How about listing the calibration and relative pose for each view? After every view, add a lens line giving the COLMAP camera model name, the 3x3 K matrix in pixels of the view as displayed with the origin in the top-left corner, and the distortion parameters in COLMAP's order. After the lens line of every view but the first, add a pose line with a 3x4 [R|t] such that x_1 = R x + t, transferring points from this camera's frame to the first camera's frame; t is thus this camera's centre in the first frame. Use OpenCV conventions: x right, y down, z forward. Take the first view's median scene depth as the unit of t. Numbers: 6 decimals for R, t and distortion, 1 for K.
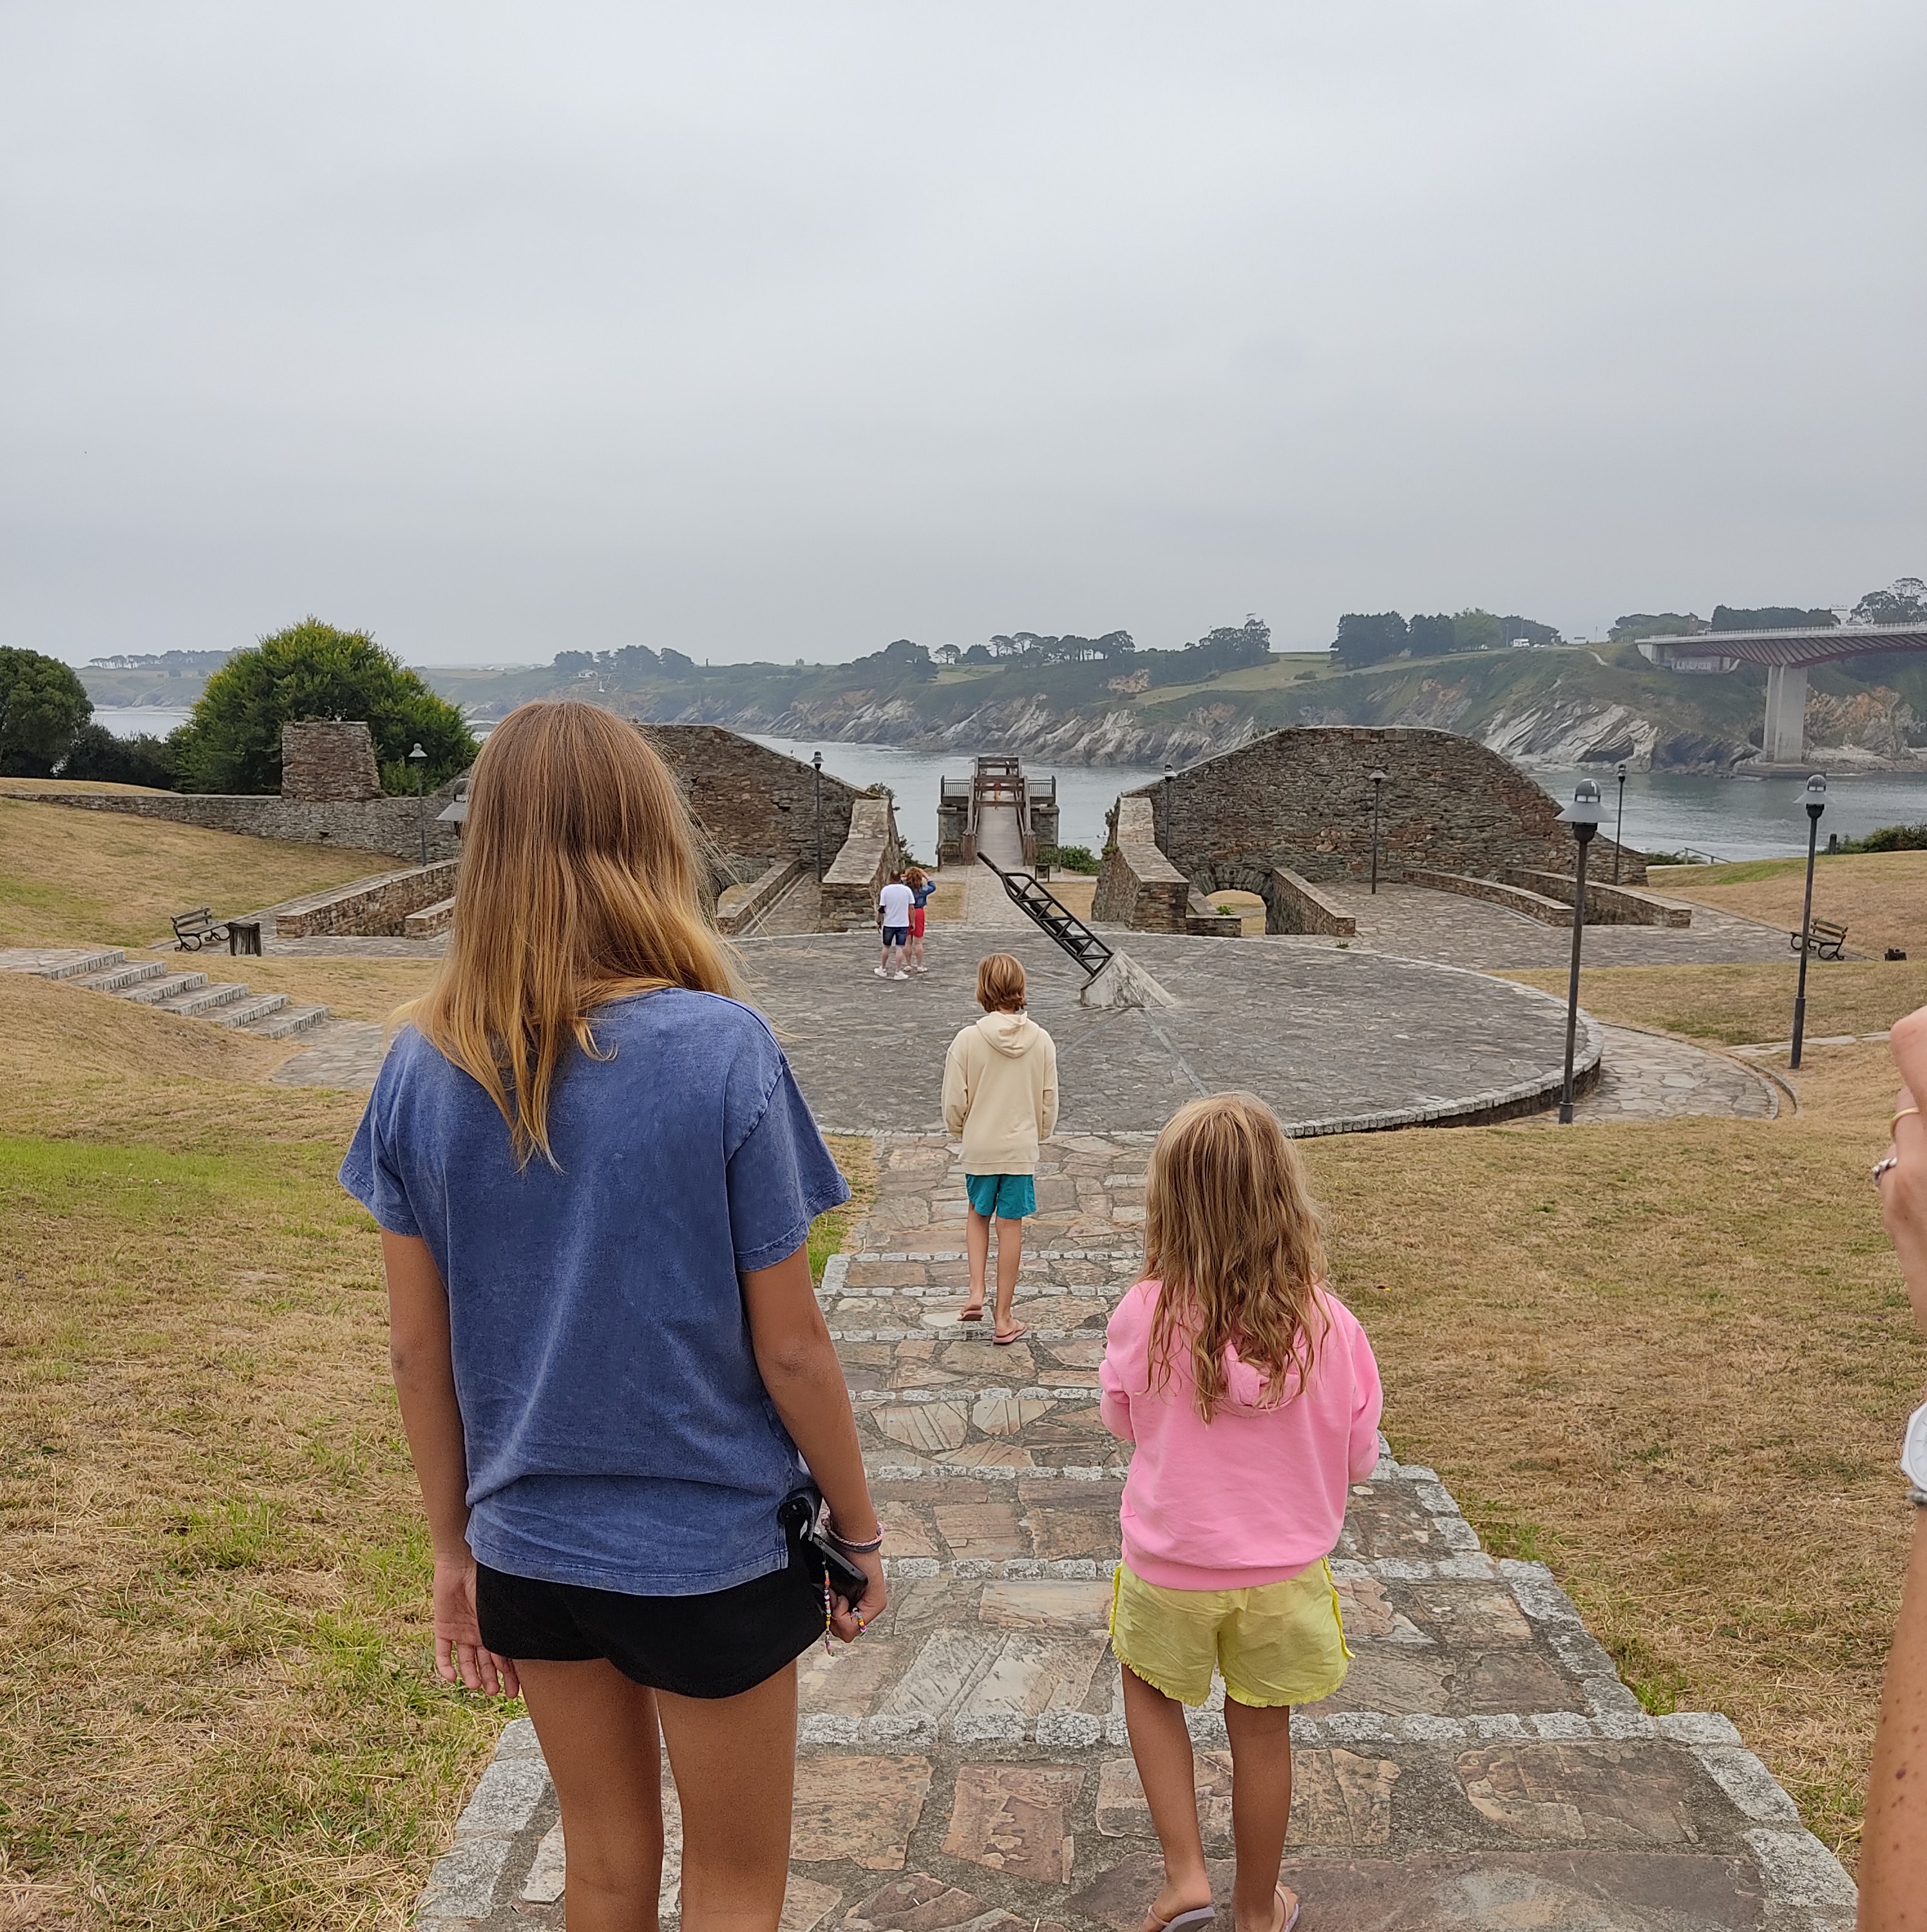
lens RADIAL K [[2148.2, 0, 963.5], [0, 2148.2, 966.0], [0, 0, 1]] dist [0.238350, -0.576677]
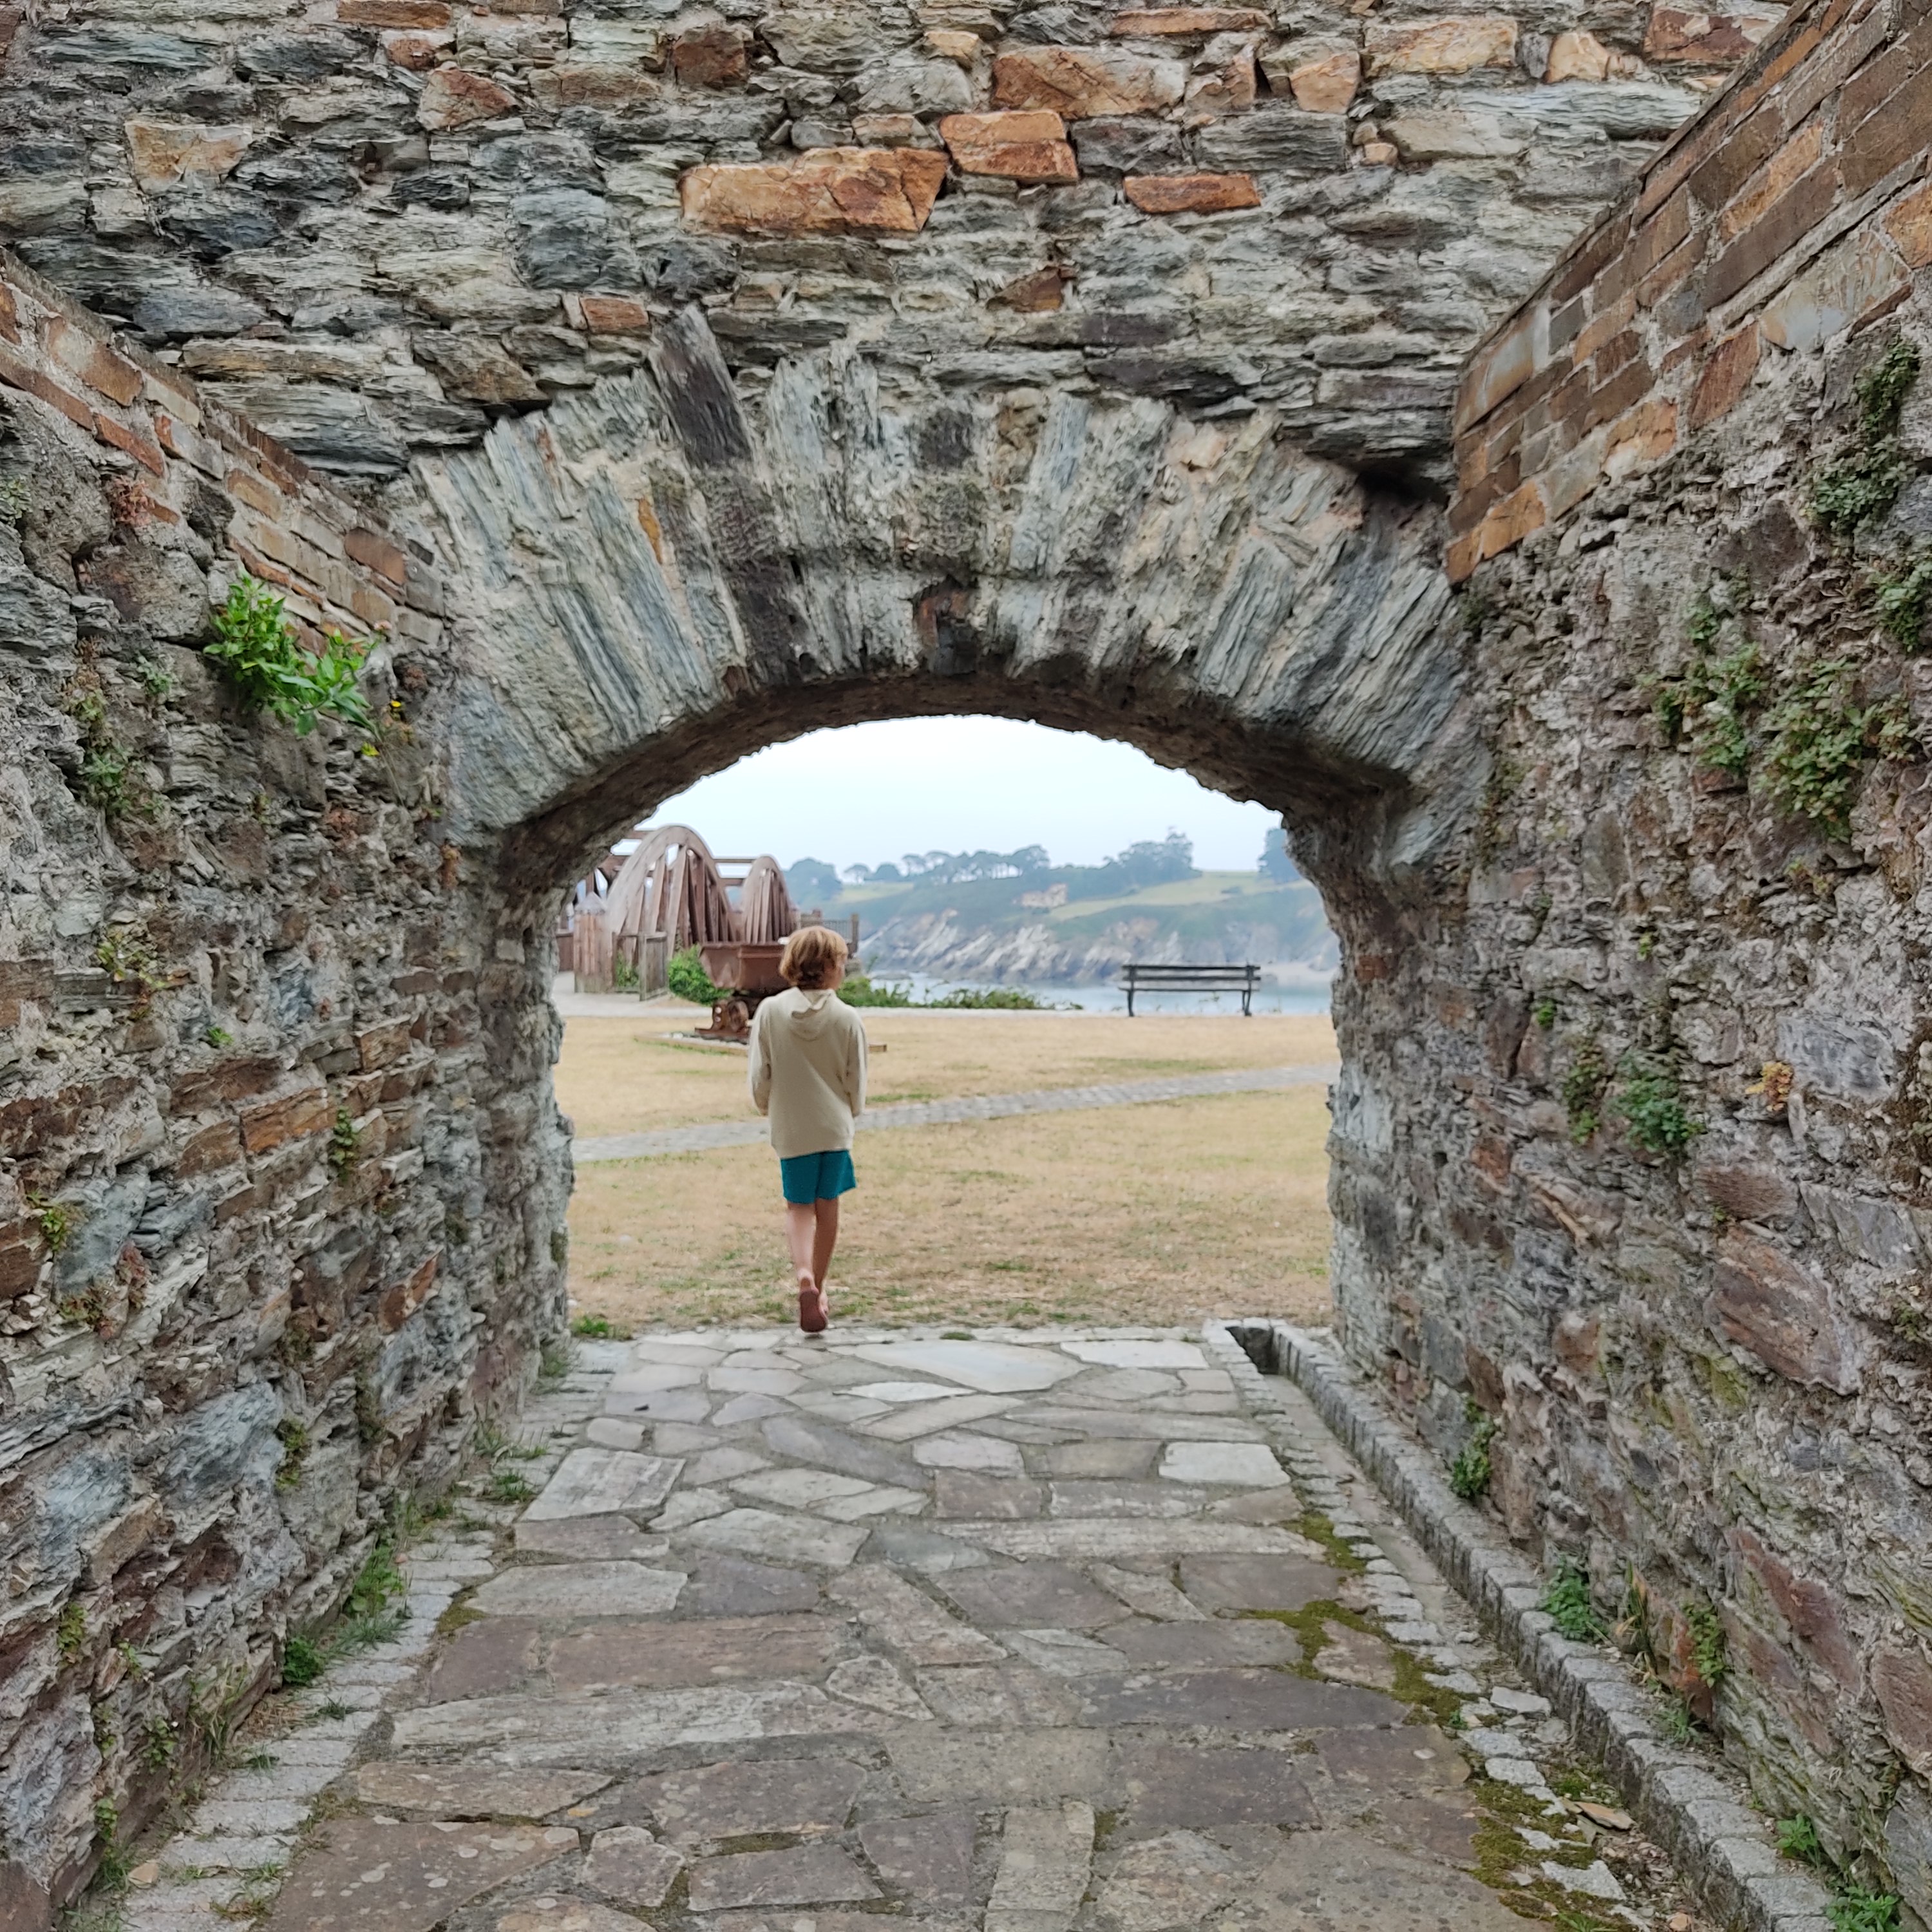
lens RADIAL K [[2148.1, 0, 966.0], [0, 2148.1, 966.0], [0, 0, 1]] dist [0.238350, -0.576677]
pose [[0.999392, -0.001719, 0.034816, 0.122305], [0.005476, 0.994127, -0.108080, -0.015549], [-0.034426, 0.108205, 0.993532, 0.922749]]
